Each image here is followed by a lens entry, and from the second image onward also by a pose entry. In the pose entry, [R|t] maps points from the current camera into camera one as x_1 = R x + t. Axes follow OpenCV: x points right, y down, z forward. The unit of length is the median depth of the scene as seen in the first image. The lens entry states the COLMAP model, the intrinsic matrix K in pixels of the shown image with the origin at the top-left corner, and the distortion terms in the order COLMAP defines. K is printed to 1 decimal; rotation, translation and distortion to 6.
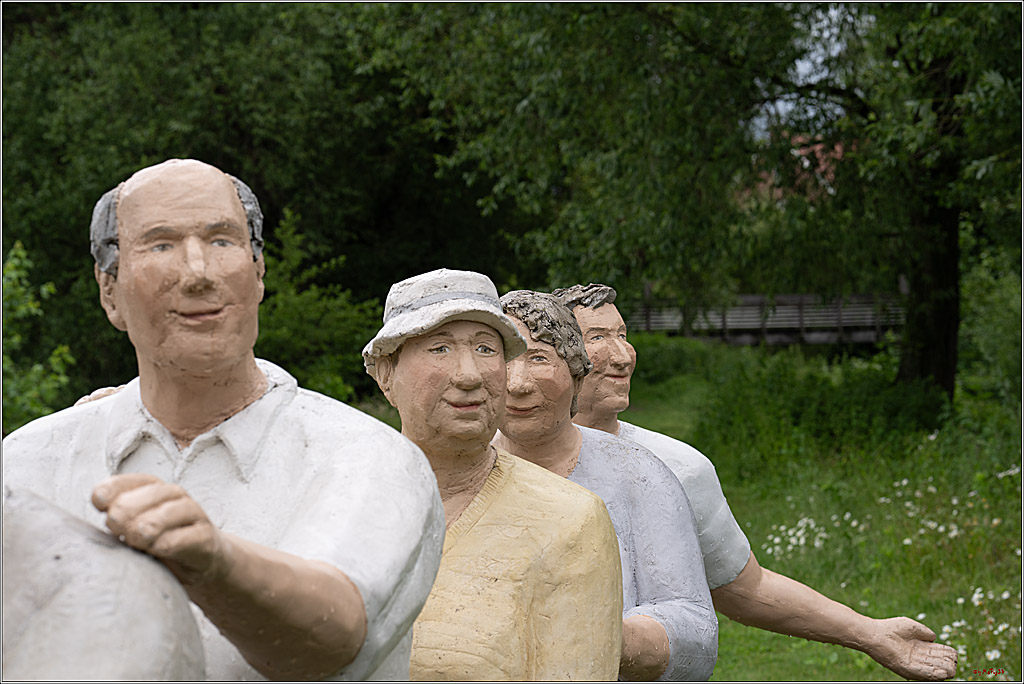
lens RADIAL K [[2376.5, 0, 512.0], [0, 2376.5, 342.0], [0, 0, 1]] dist [0.091653, 1.503119]
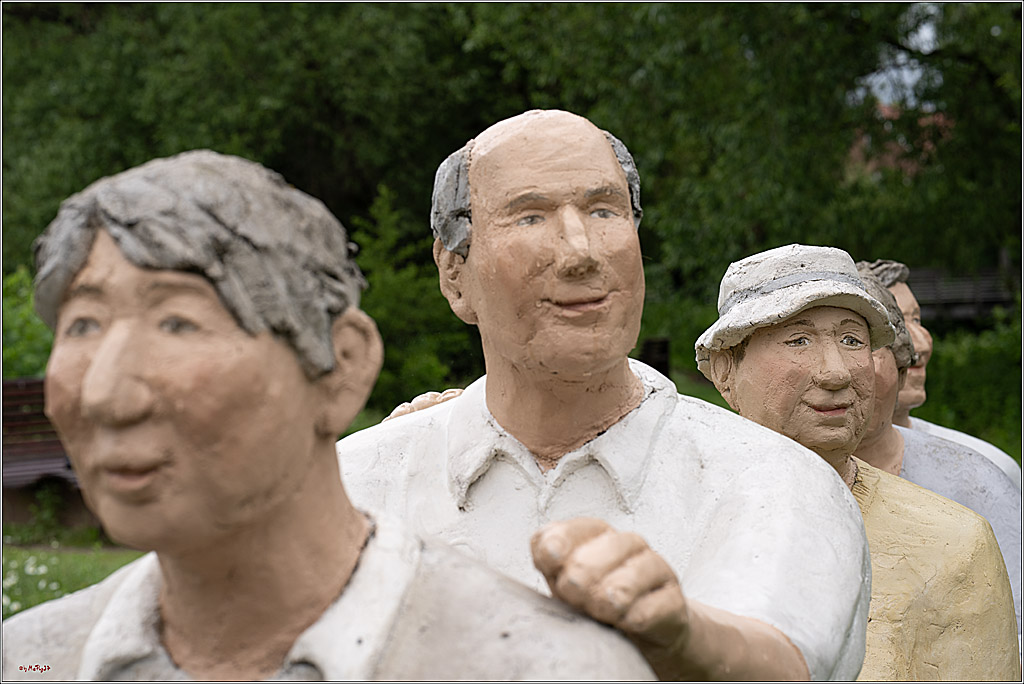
lens RADIAL K [[2395.8, 0, 496.3], [0, 2395.8, 353.3], [0, 0, 1]] dist [0.113071, 1.333144]
pose [[0.999199, -0.006257, -0.039529, -0.102099], [0.006805, 0.999882, 0.013740, -0.004958], [0.039439, -0.013998, 0.999124, 0.159898]]
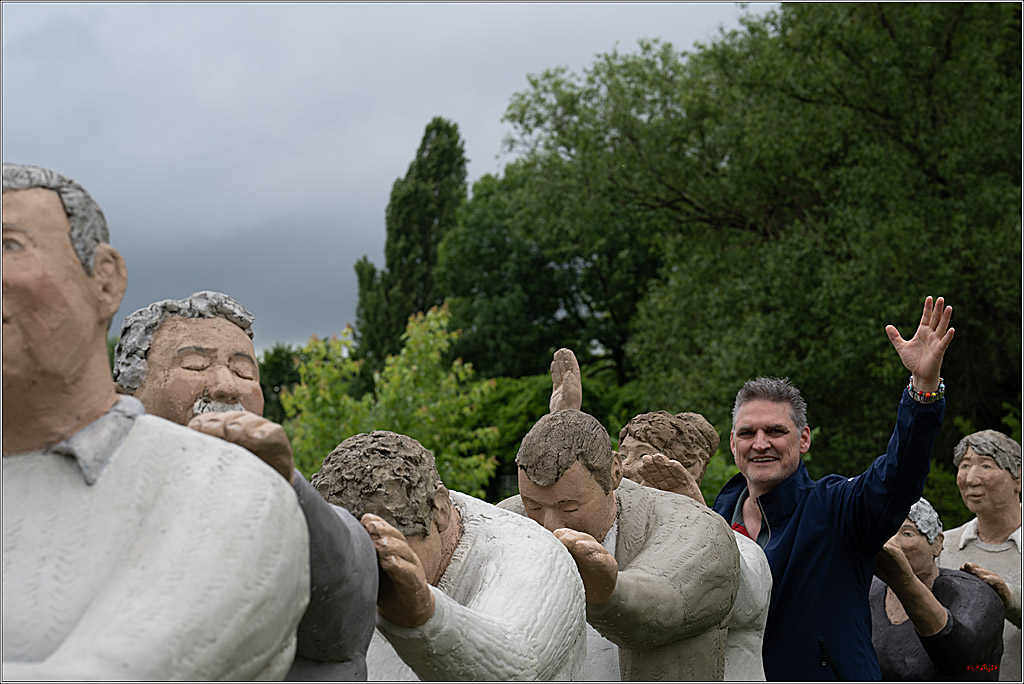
lens RADIAL K [[2376.5, 0, 512.0], [0, 2376.5, 342.0], [0, 0, 1]] dist [0.091653, 1.503119]
pose [[0.955409, 0.009103, -0.295145, 0.050687], [-0.028201, 0.997769, -0.060516, 0.026305], [0.293936, 0.066141, 0.953534, -1.608424]]
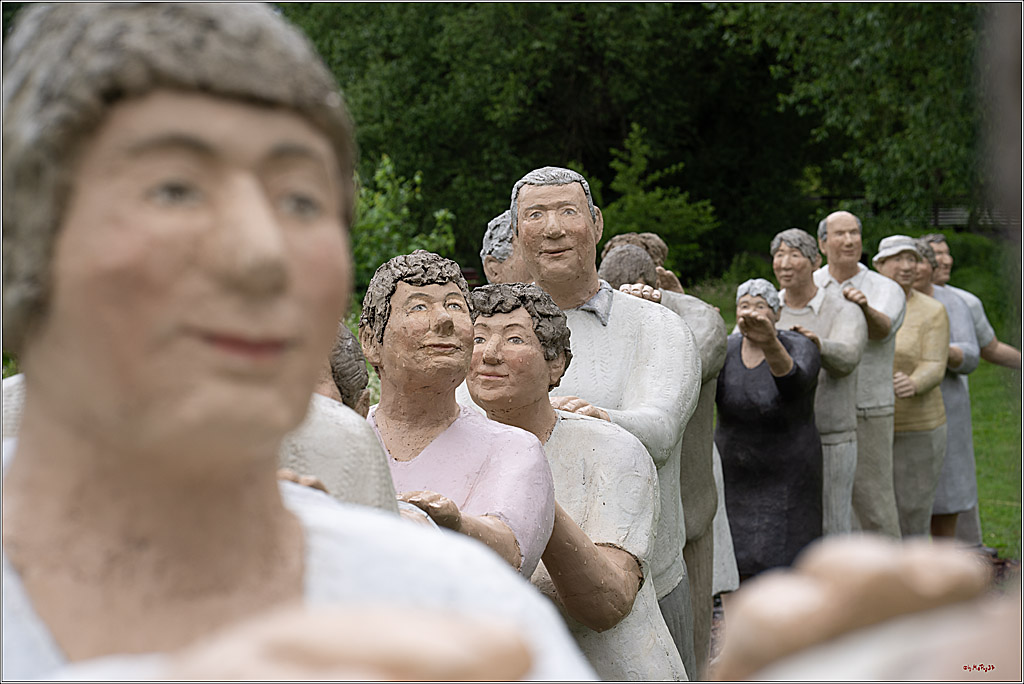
lens RADIAL K [[2403.8, 0, 512.0], [0, 2403.8, 342.0], [0, 0, 1]] dist [0.132461, 0.784439]
pose [[0.993236, 0.023969, -0.113611, -0.185381], [-0.018533, 0.998643, 0.048661, -0.037761], [0.114623, -0.046226, 0.992333, -2.536633]]
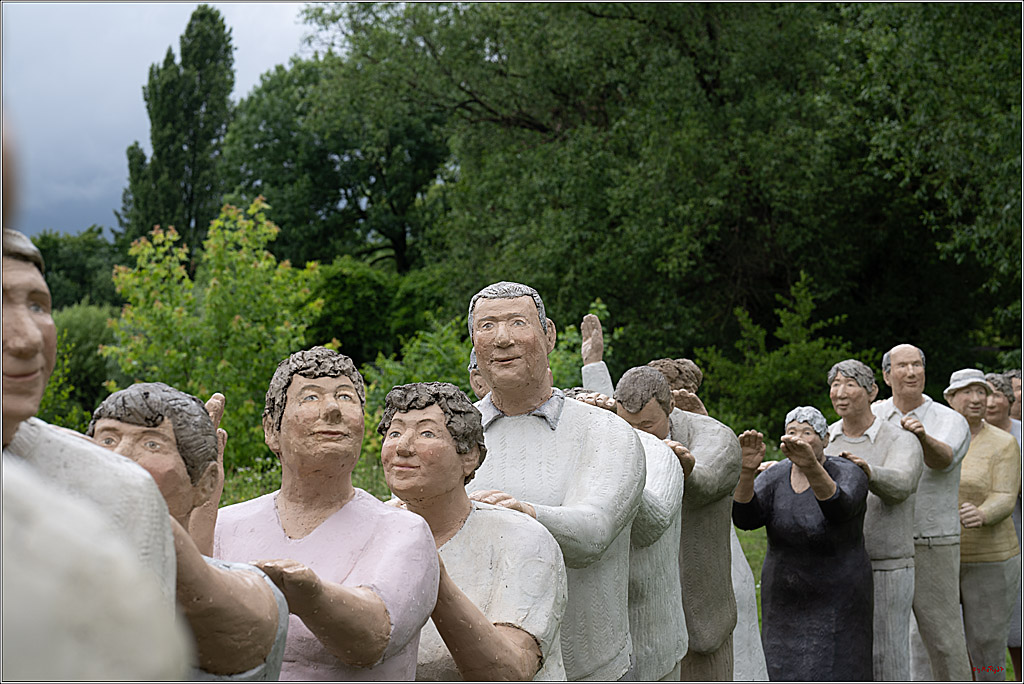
lens RADIAL K [[2401.3, 0, 523.1], [0, 2401.3, 336.9], [0, 0, 1]] dist [0.071976, 2.043280]
pose [[0.981831, 0.017303, -0.188967, -0.002667], [-0.020570, 0.999671, -0.015339, -0.010653], [0.188639, 0.018947, 0.981864, -2.620236]]
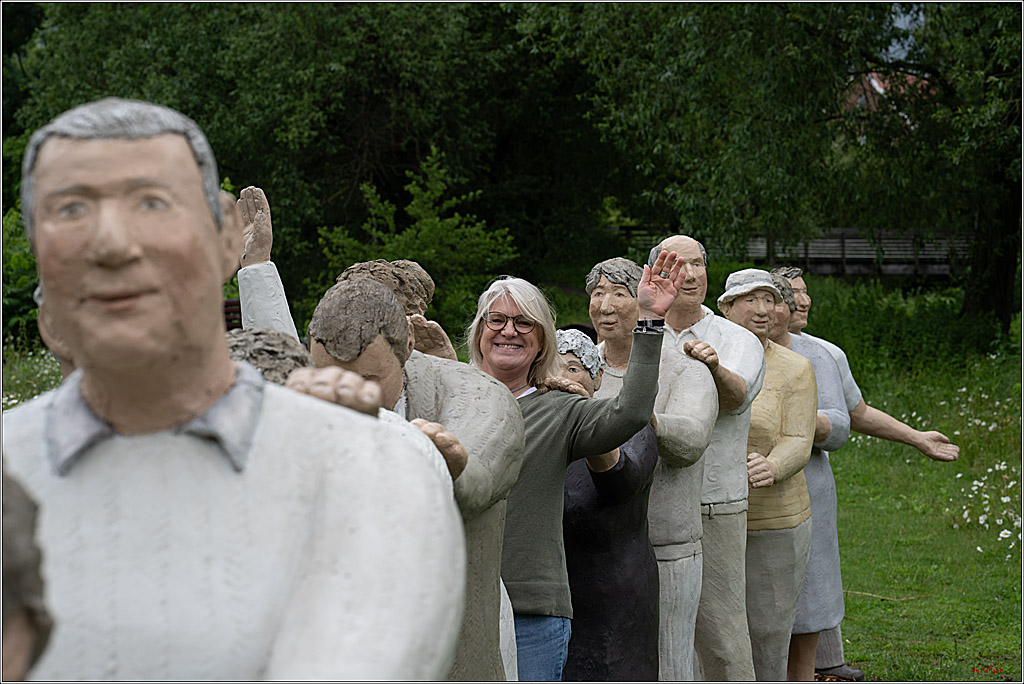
lens RADIAL K [[2376.5, 0, 512.0], [0, 2376.5, 342.0], [0, 0, 1]] dist [0.091653, 1.503119]
pose [[0.999044, 0.031664, -0.030148, -0.210122], [-0.030600, 0.998915, 0.035120, -0.034774], [0.031227, -0.034164, 0.998928, -1.592444]]
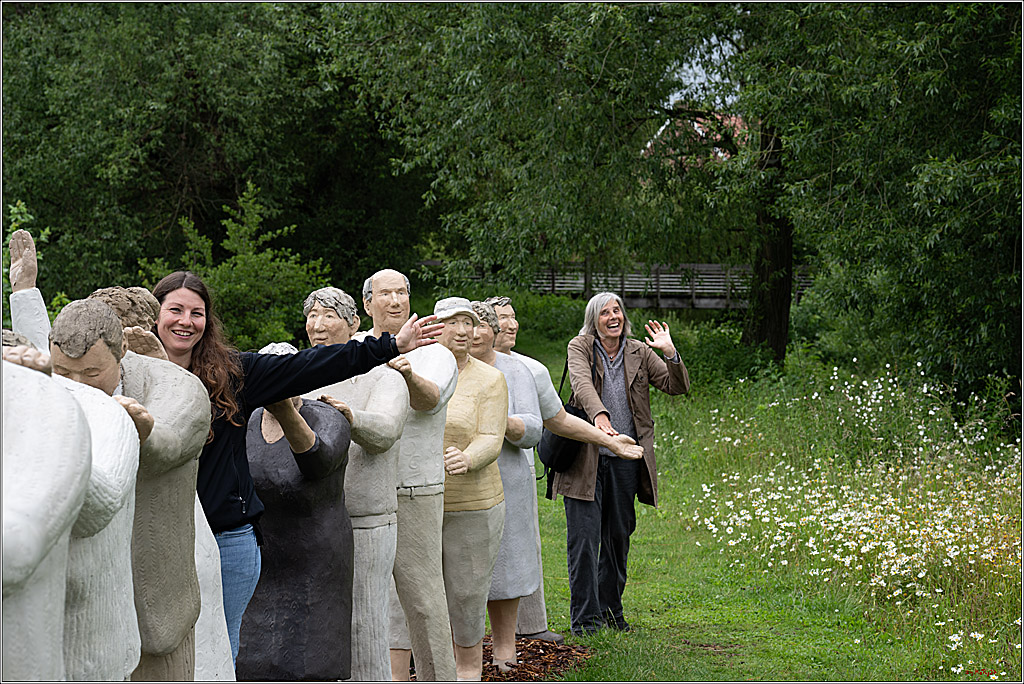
lens RADIAL K [[2376.5, 0, 512.0], [0, 2376.5, 342.0], [0, 0, 1]] dist [0.091653, 1.503119]
pose [[0.998703, 0.033381, 0.038454, -0.072676], [-0.034120, 0.999242, 0.018741, -0.033613], [-0.037799, -0.020028, 0.999085, -2.151325]]
